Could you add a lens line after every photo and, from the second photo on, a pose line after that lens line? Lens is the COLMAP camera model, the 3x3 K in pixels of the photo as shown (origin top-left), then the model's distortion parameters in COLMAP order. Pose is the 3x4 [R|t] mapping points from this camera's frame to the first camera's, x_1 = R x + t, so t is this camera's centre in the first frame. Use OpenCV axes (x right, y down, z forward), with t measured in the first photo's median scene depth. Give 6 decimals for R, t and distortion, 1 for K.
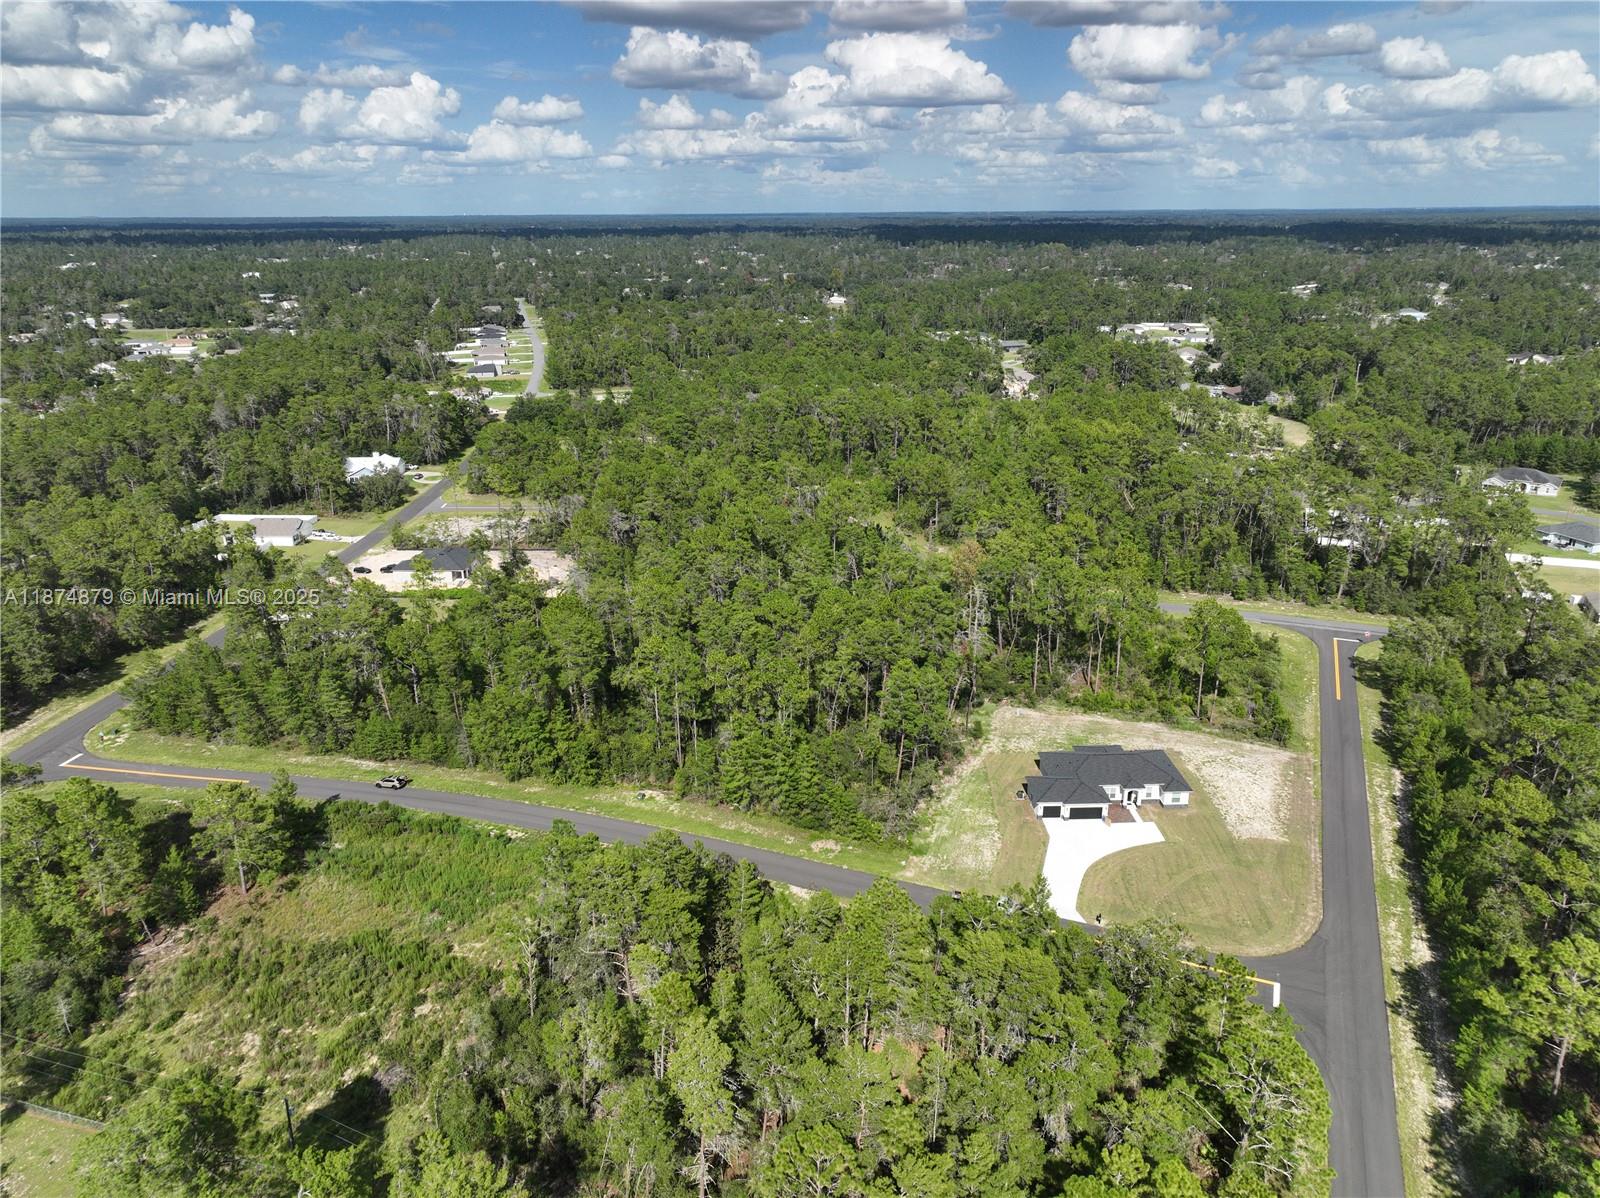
lens RADIAL K [[1131.7, 0, 802.6], [0, 1131.7, 596.5], [0, 0, 1]] dist [-0.007971, 0.023572]
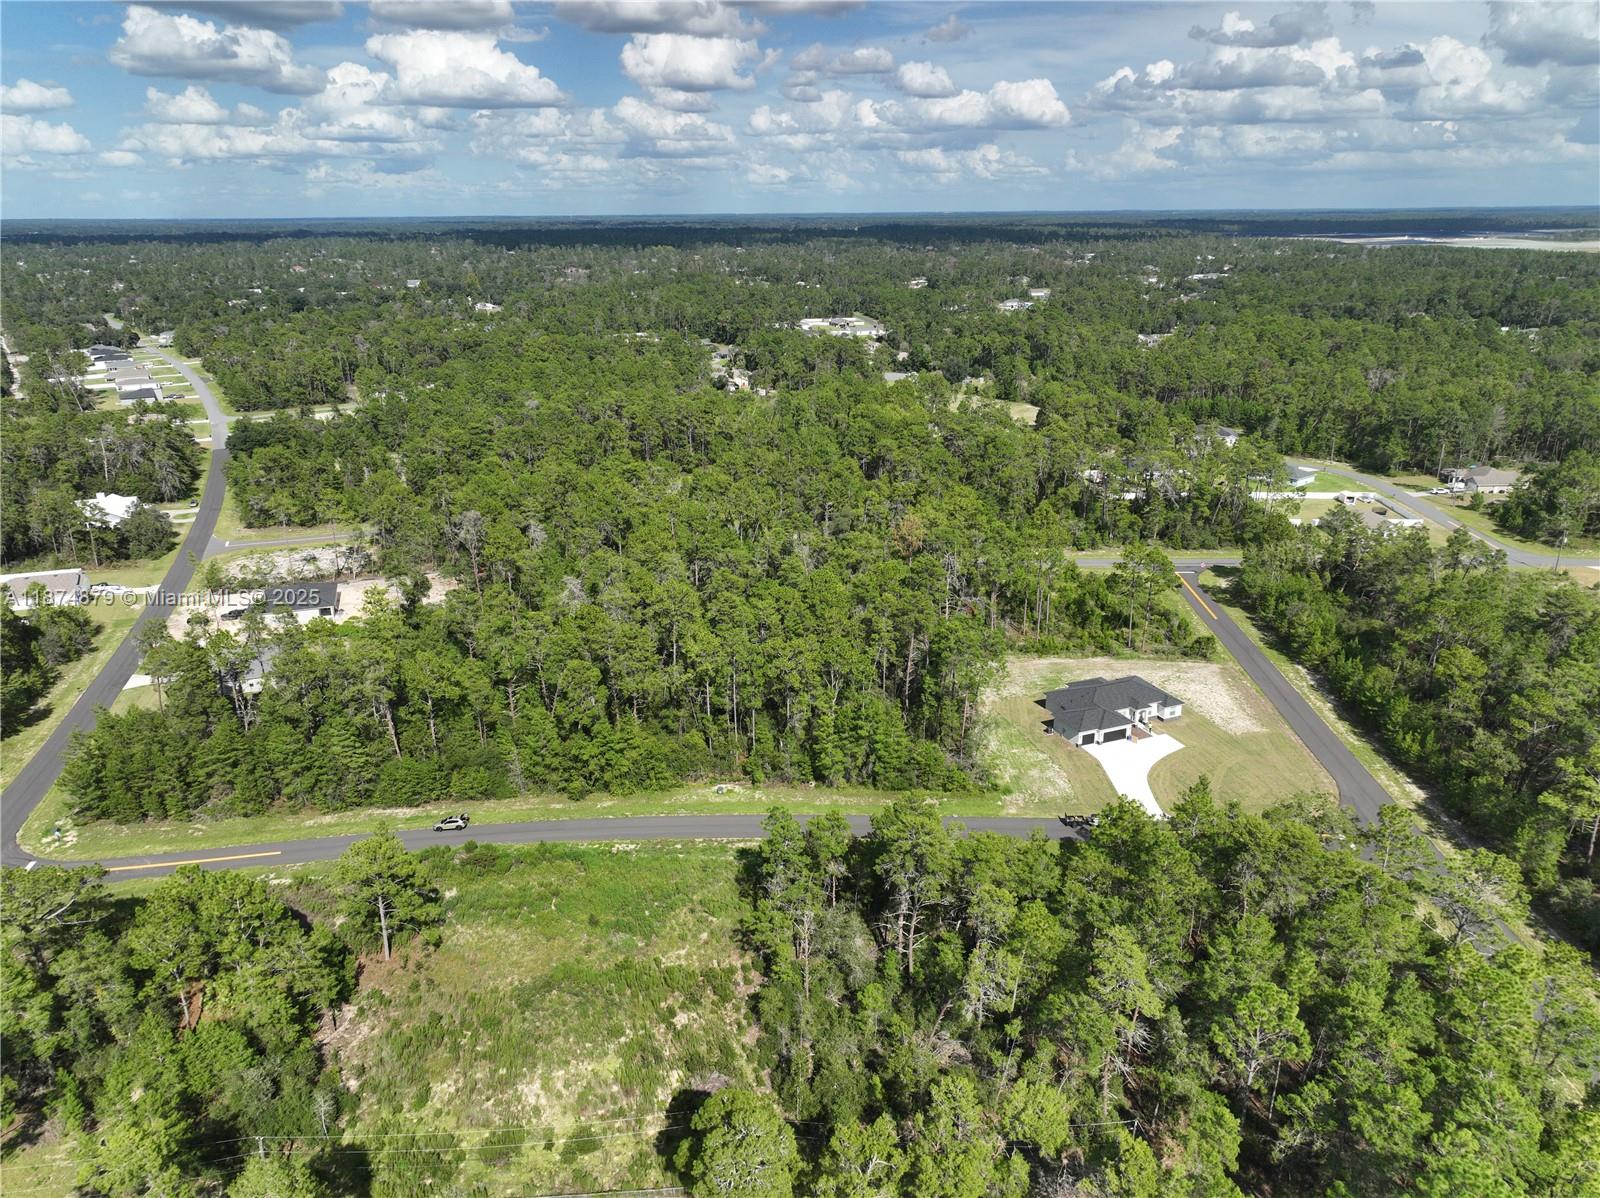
lens RADIAL K [[1131.7, 0, 803.5], [0, 1131.7, 592.7], [0, 0, 1]] dist [-0.007971, 0.023572]
pose [[0.936011, -0.113416, 0.333197, -0.338741], [0.115486, 0.993215, 0.013655, -0.003405], [-0.332485, 0.025699, 0.942758, 0.017868]]
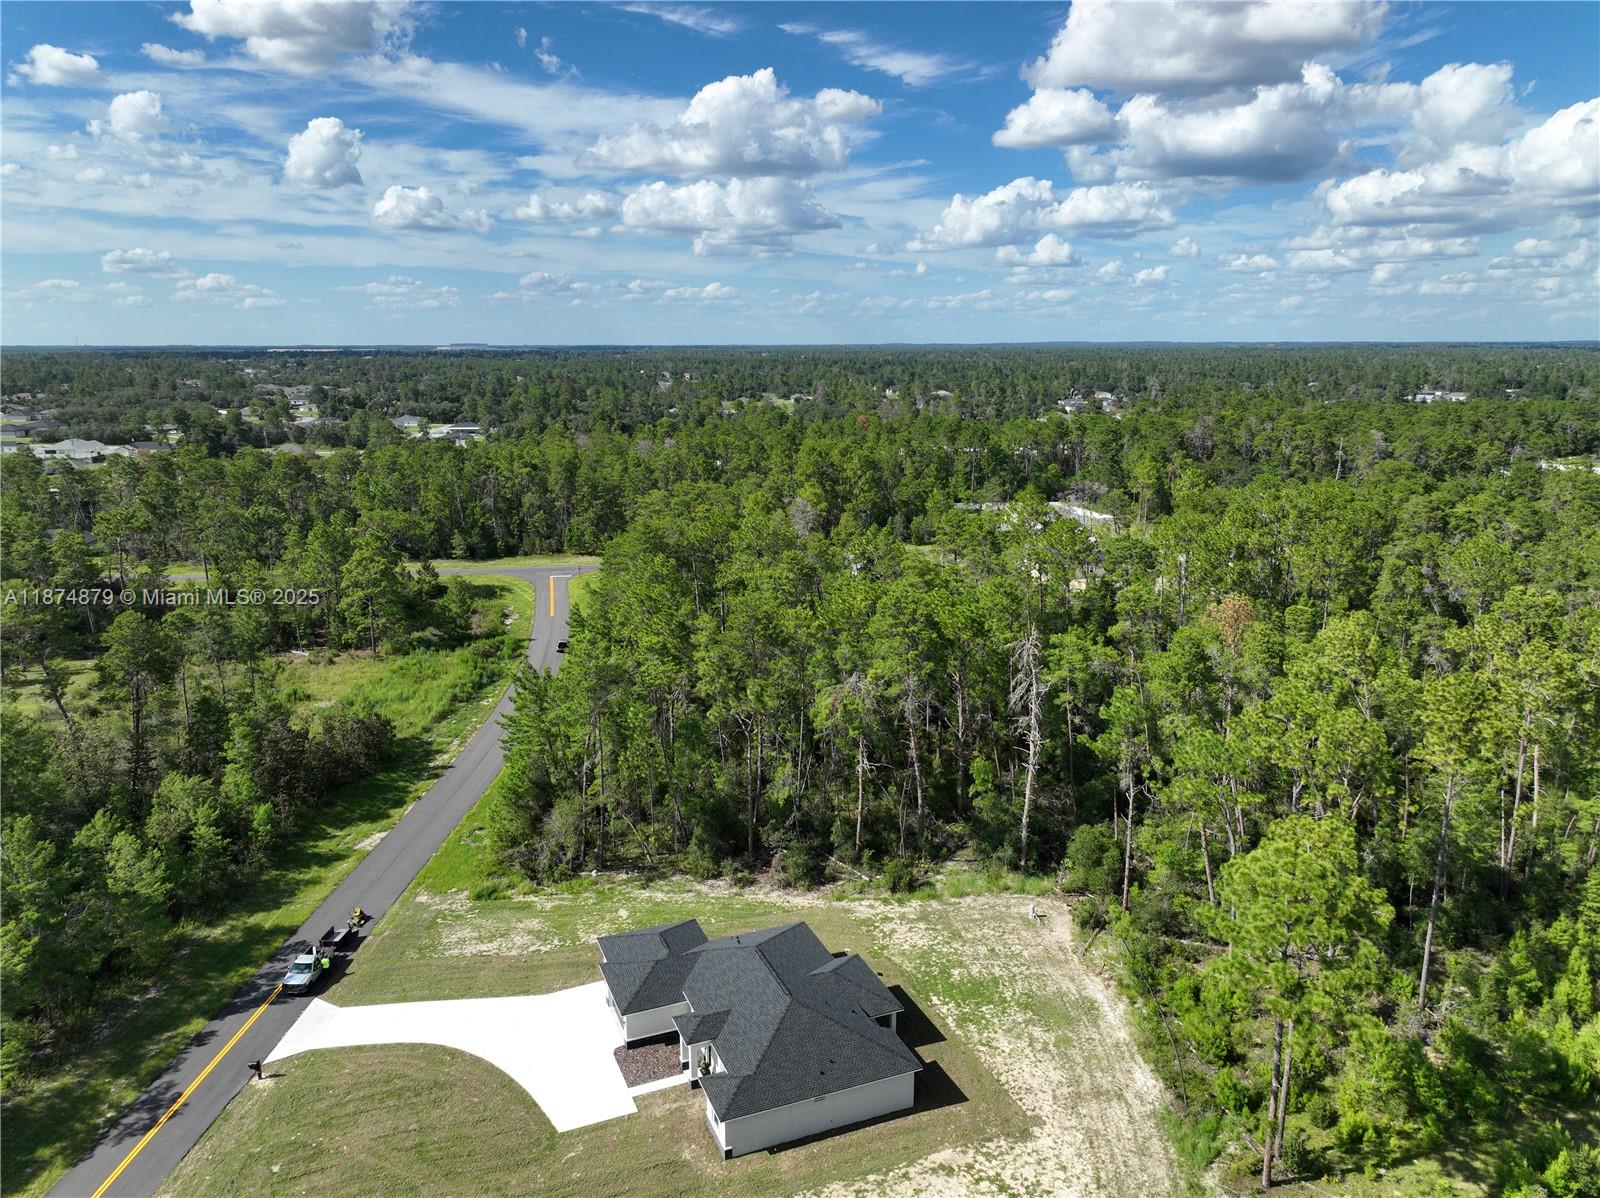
lens RADIAL K [[1131.7, 0, 801.8], [0, 1131.7, 624.4], [0, 0, 1]] dist [-0.007971, 0.023572]
pose [[0.344990, 0.234996, -0.908713, 0.567212], [-0.305373, 0.943580, 0.128079, -0.045132], [0.887541, 0.233310, 0.397287, 0.691819]]
